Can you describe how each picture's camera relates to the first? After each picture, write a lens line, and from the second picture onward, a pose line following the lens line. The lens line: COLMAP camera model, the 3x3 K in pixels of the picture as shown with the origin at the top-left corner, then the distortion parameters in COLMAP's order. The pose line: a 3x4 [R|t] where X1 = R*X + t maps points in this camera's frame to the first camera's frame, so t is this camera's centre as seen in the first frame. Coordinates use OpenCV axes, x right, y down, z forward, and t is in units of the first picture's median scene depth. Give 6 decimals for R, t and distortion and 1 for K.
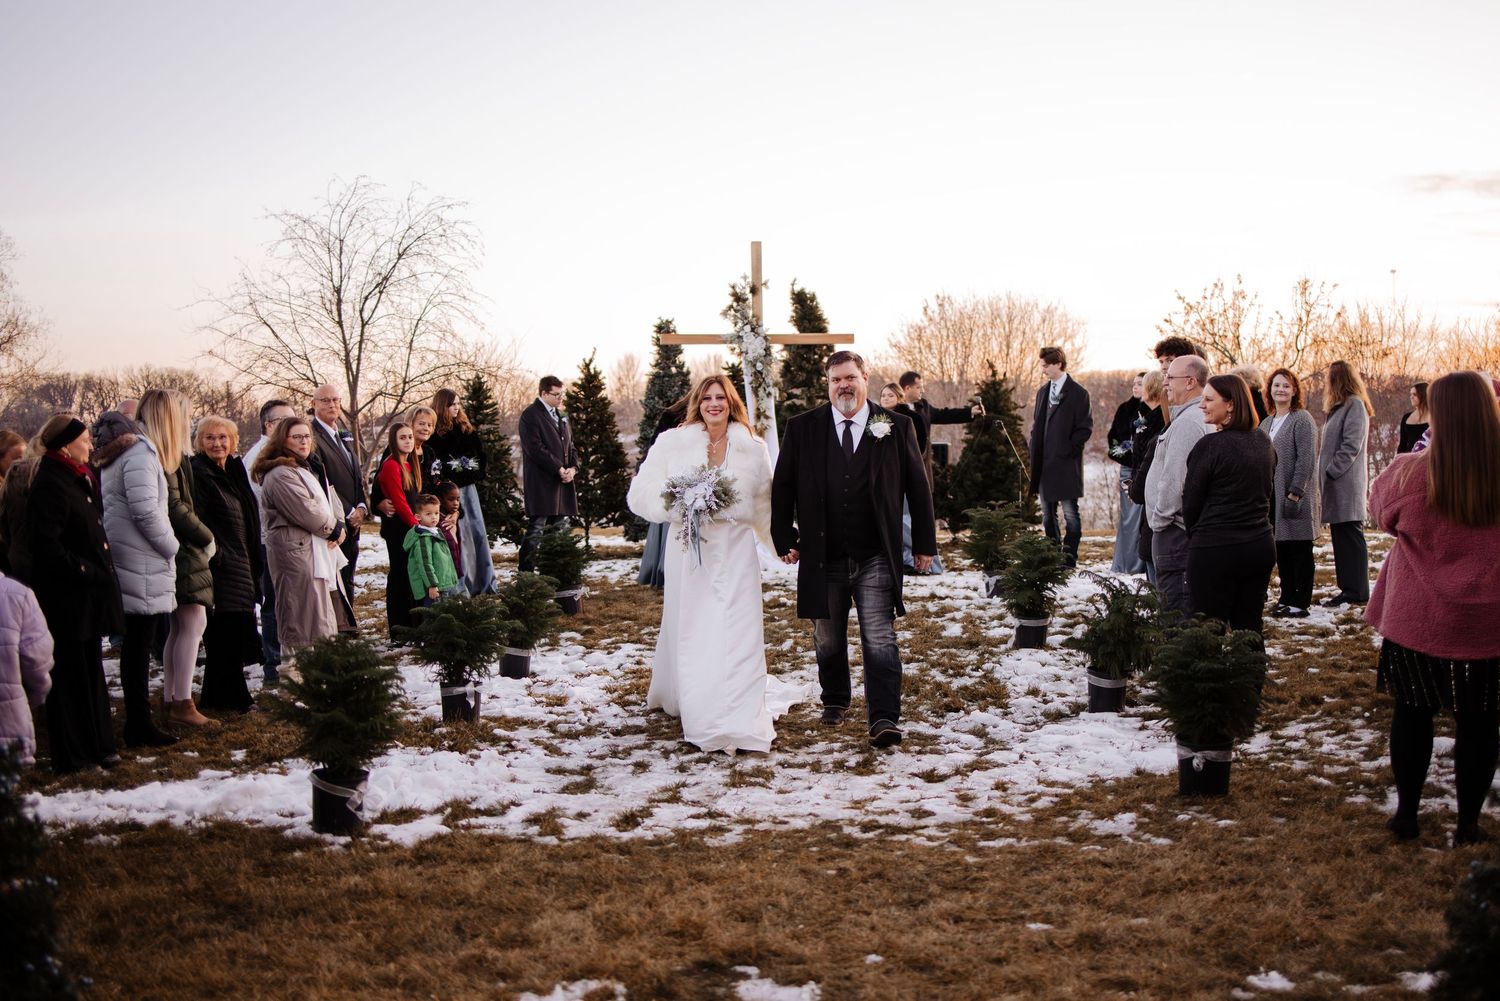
lens RADIAL K [[1713.3, 0, 845.9], [0, 1713.3, 547.4], [0, 0, 1]] dist [-0.080741, 0.002058]
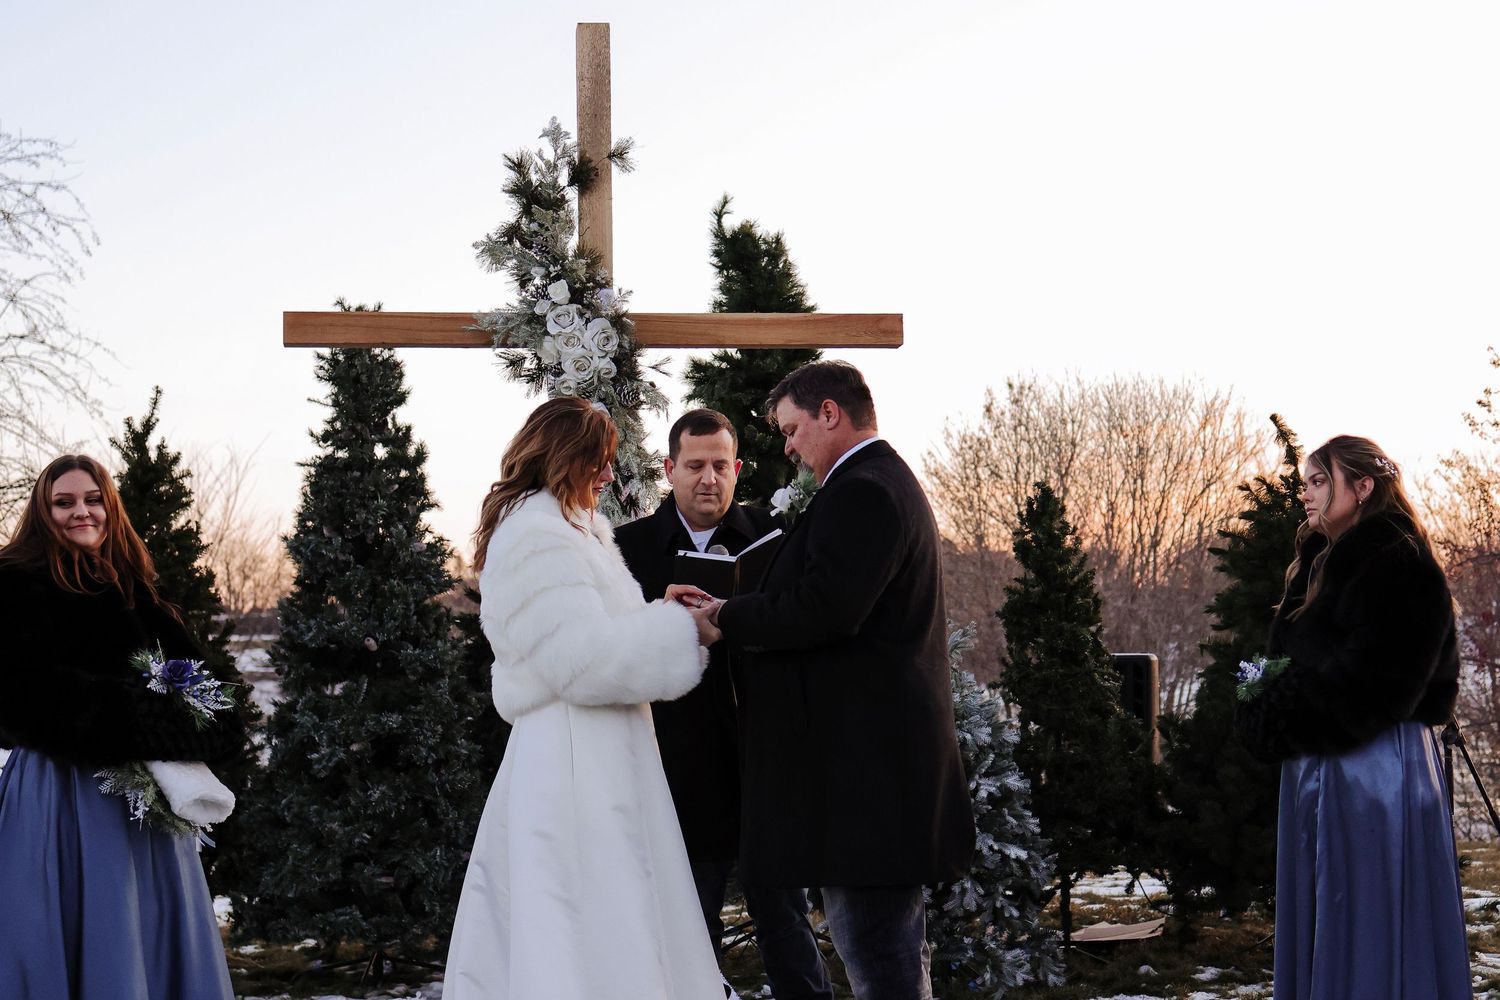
lens RADIAL K [[2549.9, 0, 826.3], [0, 2549.9, 548.0], [0, 0, 1]] dist [-0.114493, 0.164313]
pose [[0.999970, -0.005034, -0.005961, -0.007564], [0.004424, 0.995148, -0.098286, -0.040328], [0.006427, 0.098256, 0.995140, 0.606018]]
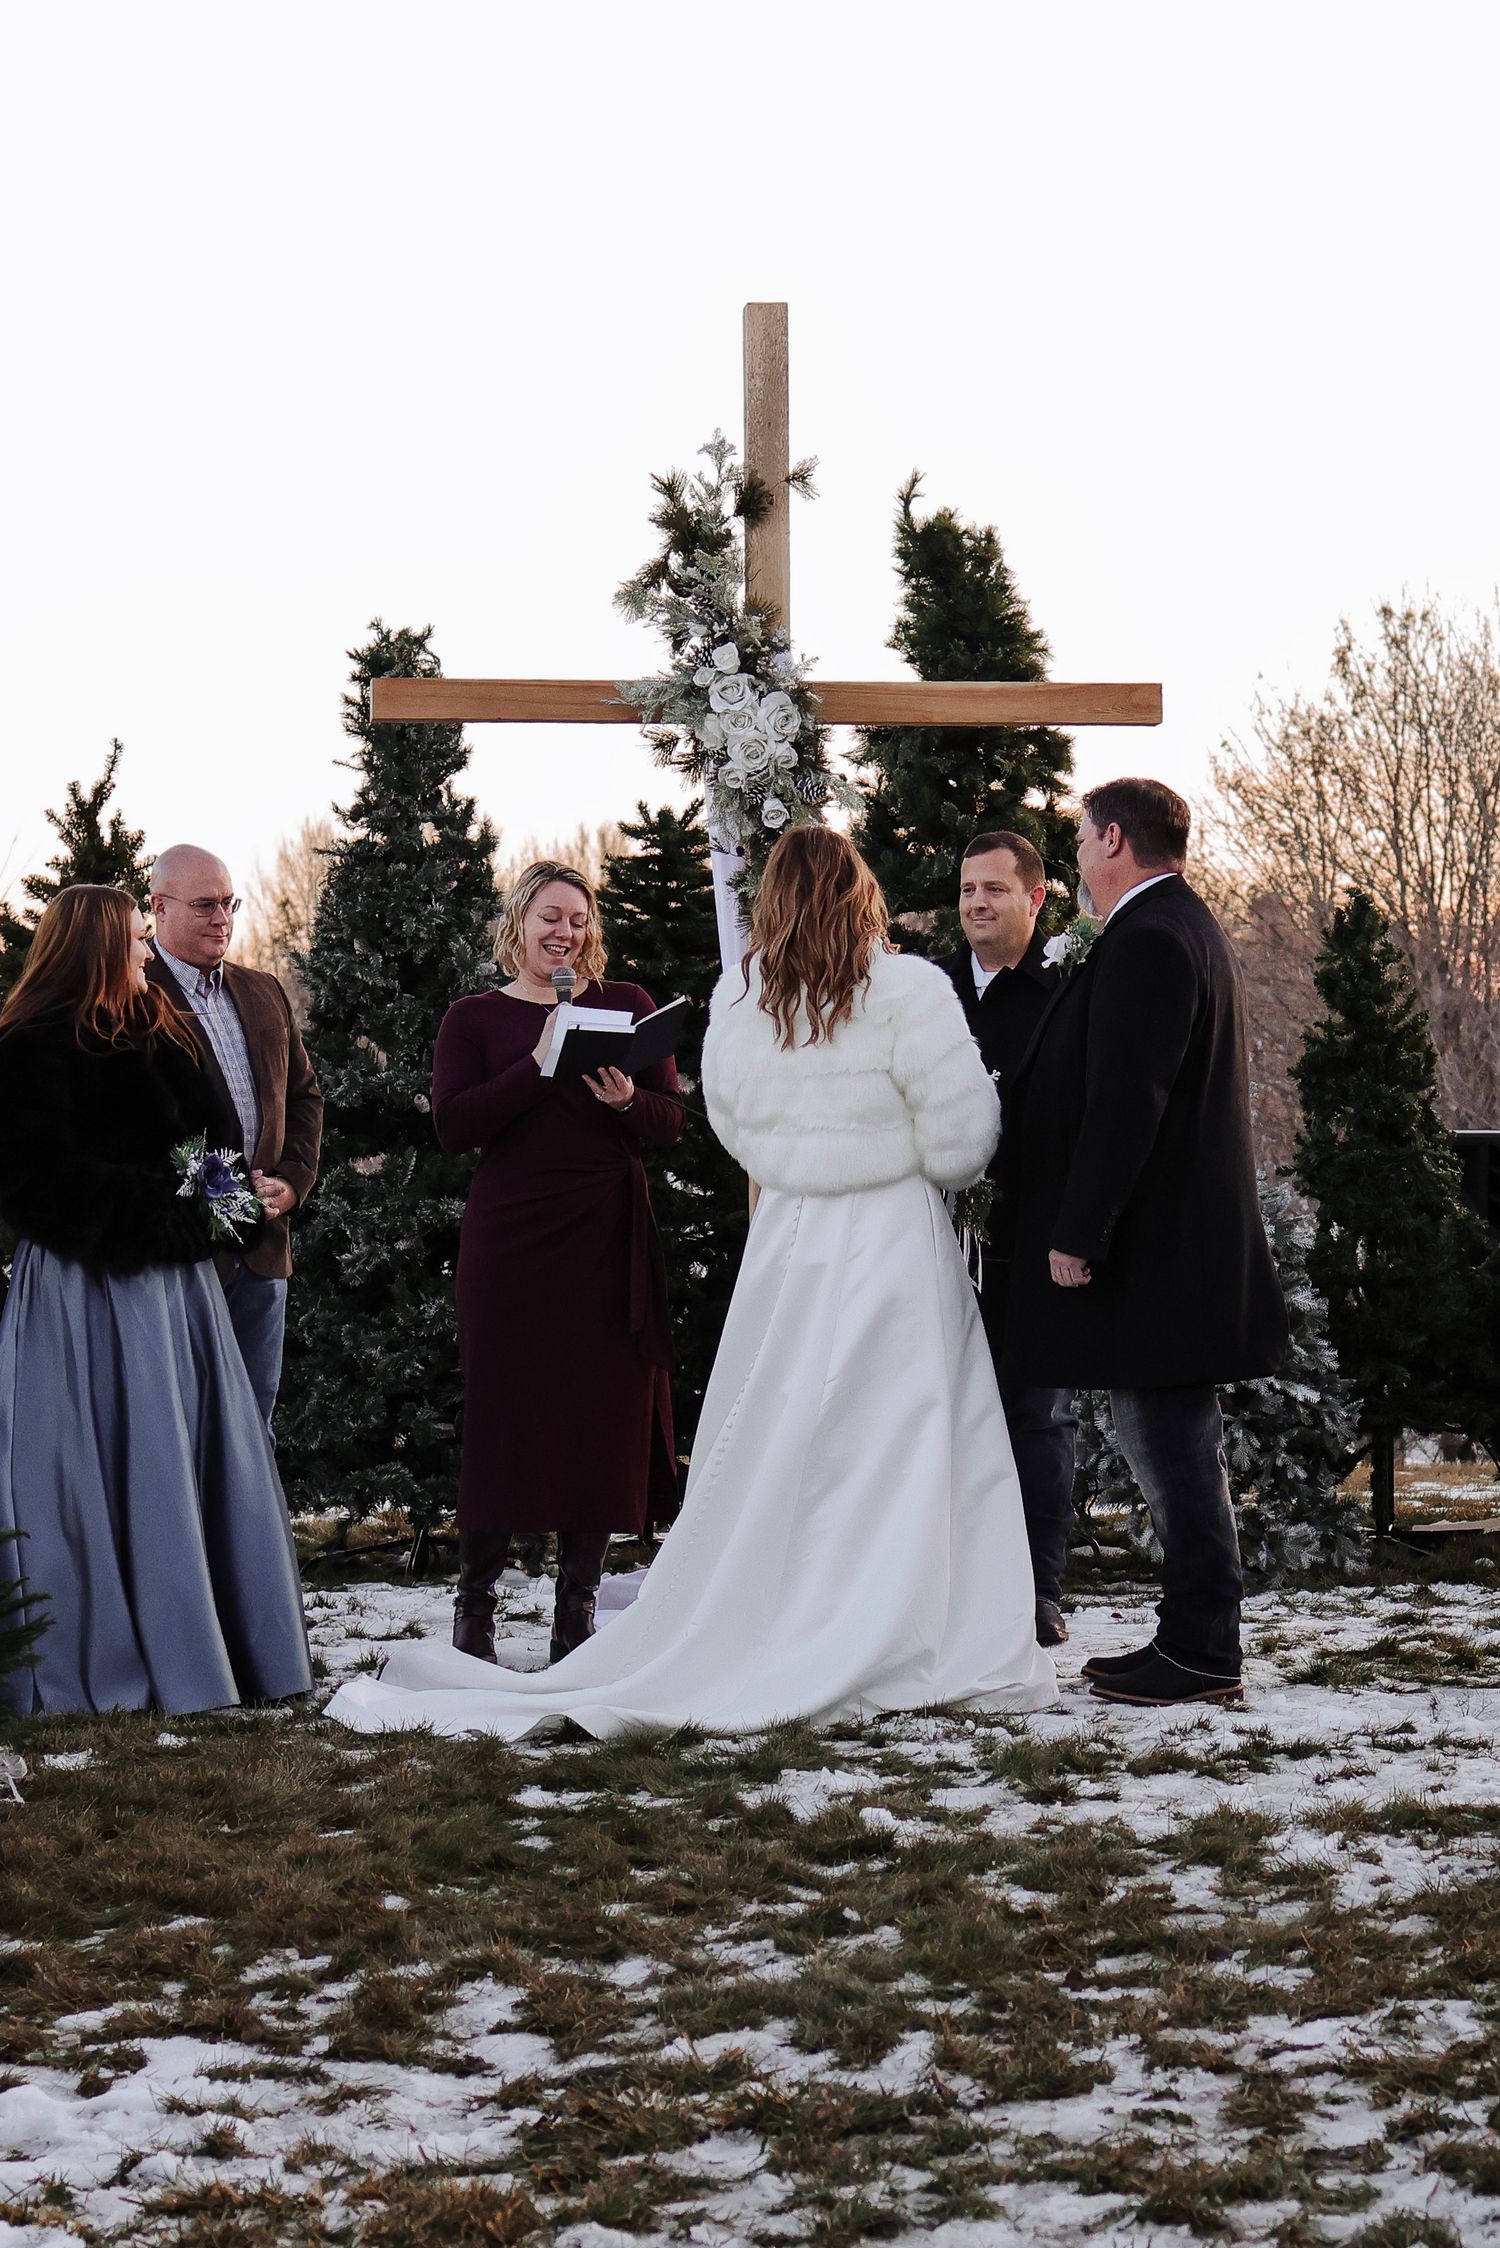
lens RADIAL K [[5661.2, 0, 906.0], [0, 5661.2, 1376.2], [0, 0, 1]] dist [-0.045947, -0.265683]
pose [[0.999718, 0.008566, -0.022150, -0.014731], [-0.008924, 0.999831, -0.016097, -0.014229], [0.022009, 0.016291, 0.999625, 0.217871]]
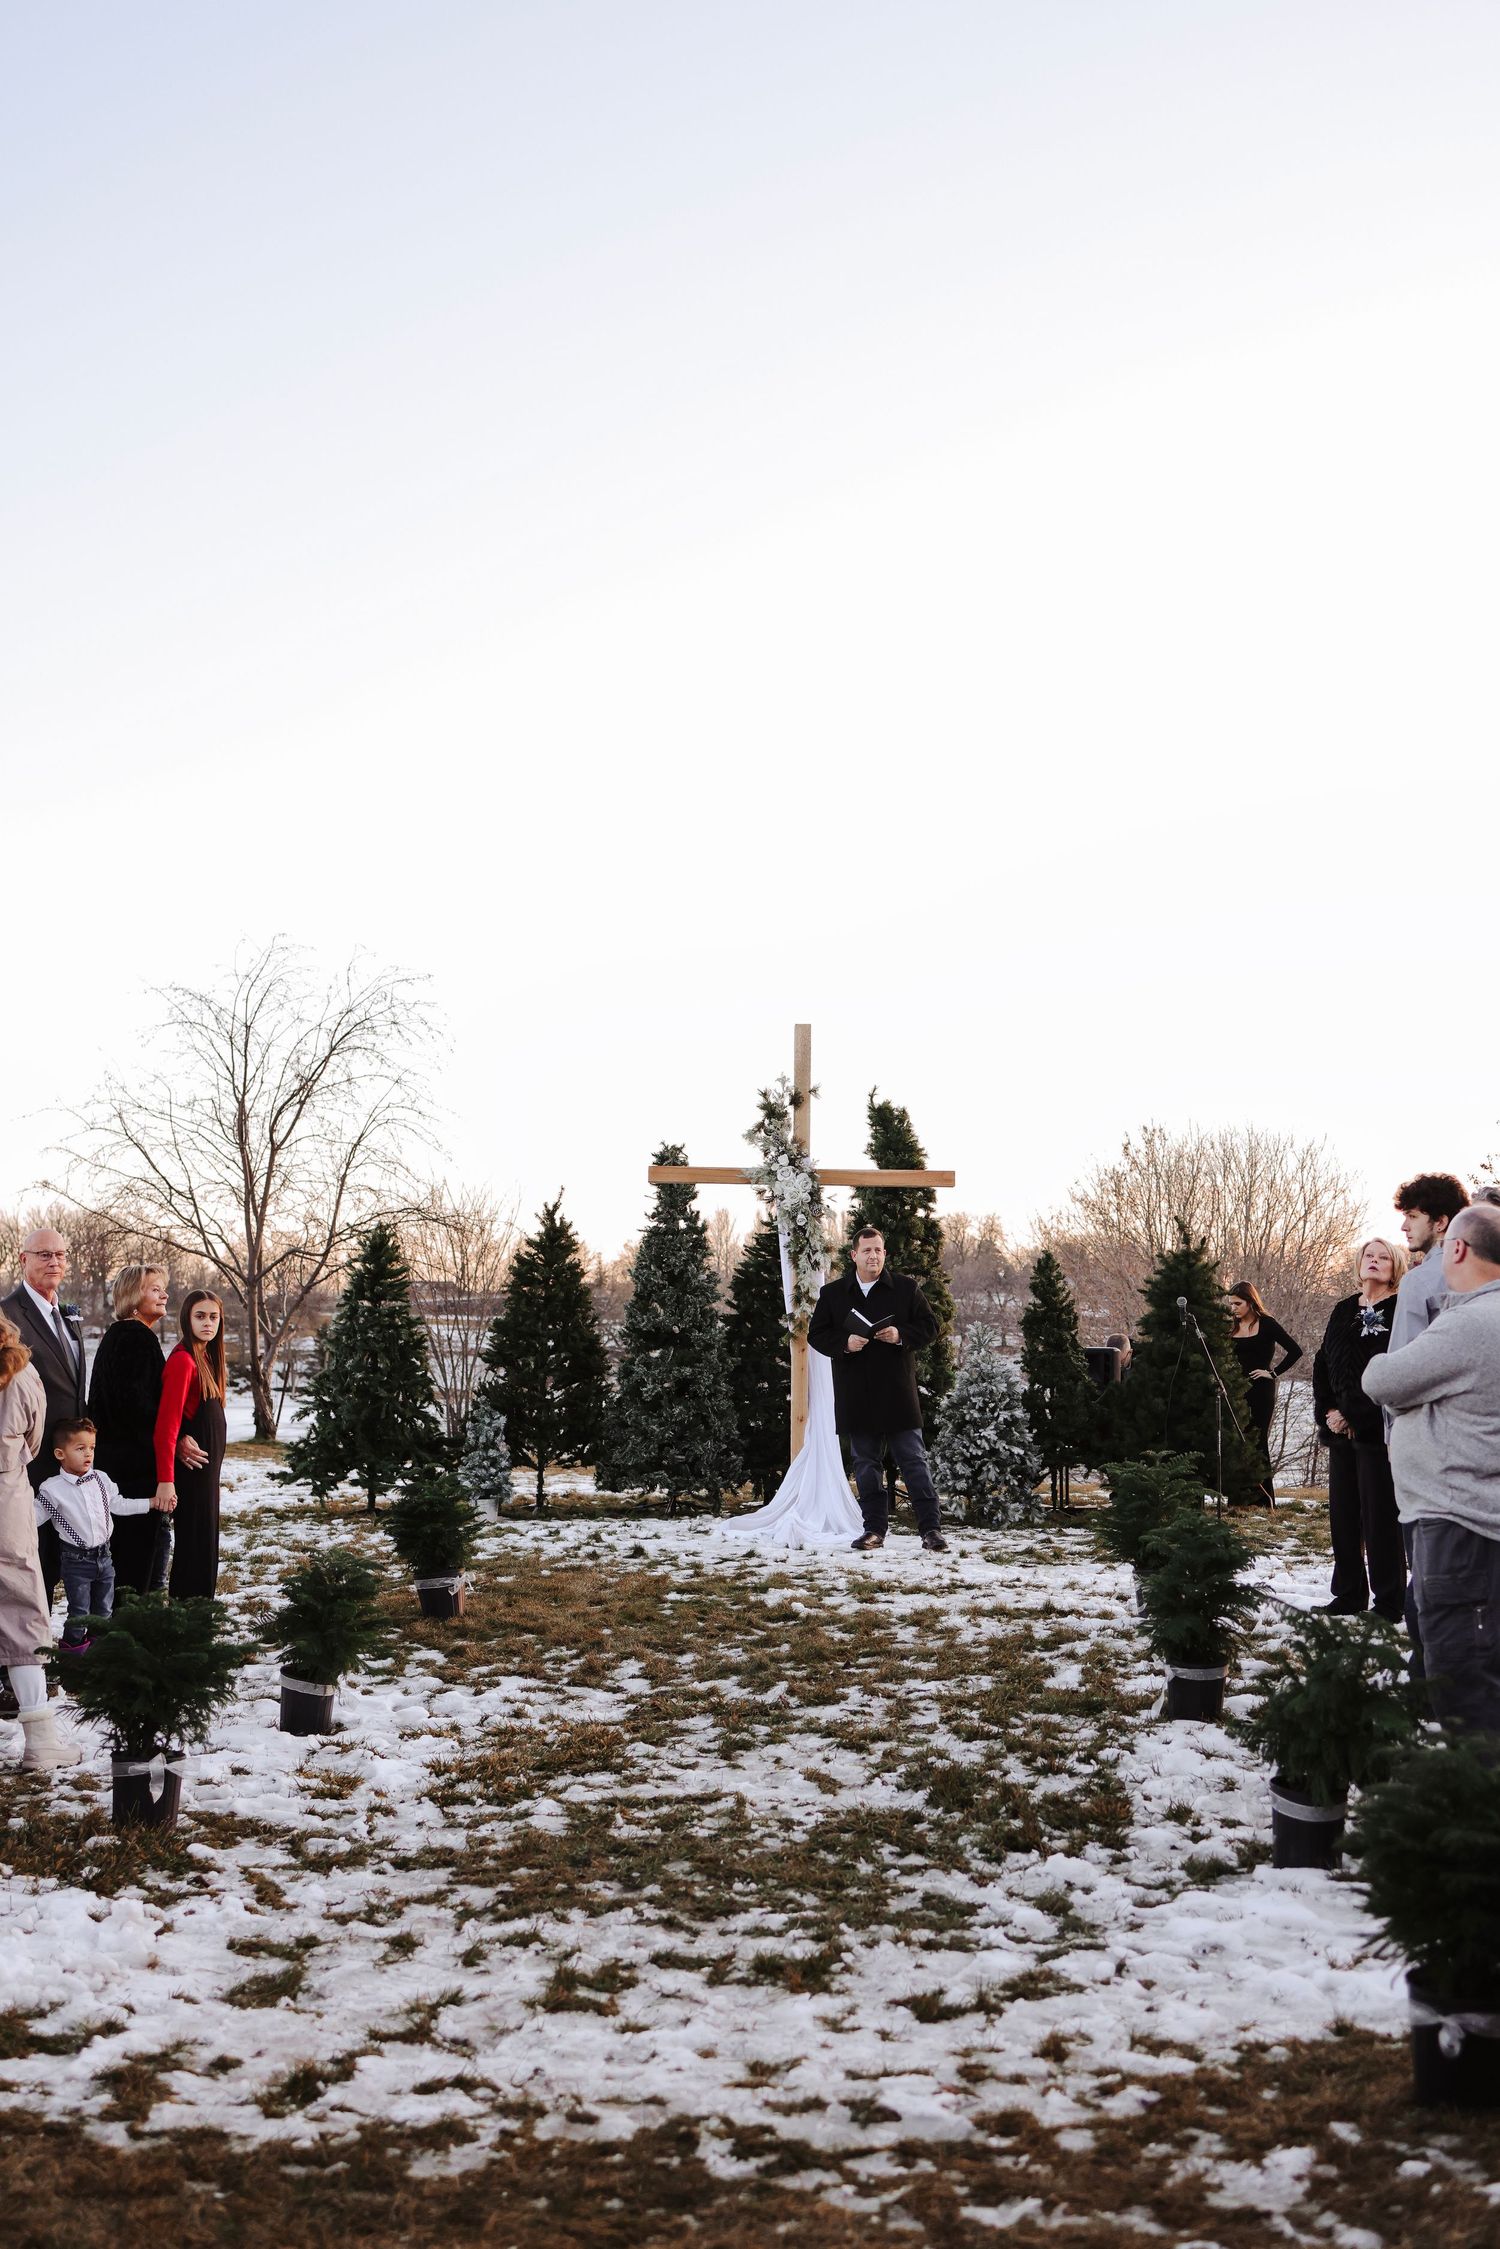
lens RADIAL K [[2431.5, 0, 750.0], [0, 2431.5, 1124.5], [0, 0, 1]] dist [-0.070555, 0.041263]
pose [[0.993010, 0.014782, -0.117104, 0.038858], [-0.031900, 0.988816, -0.145690, -0.010466], [0.113641, 0.148407, 0.982375, 0.125421]]
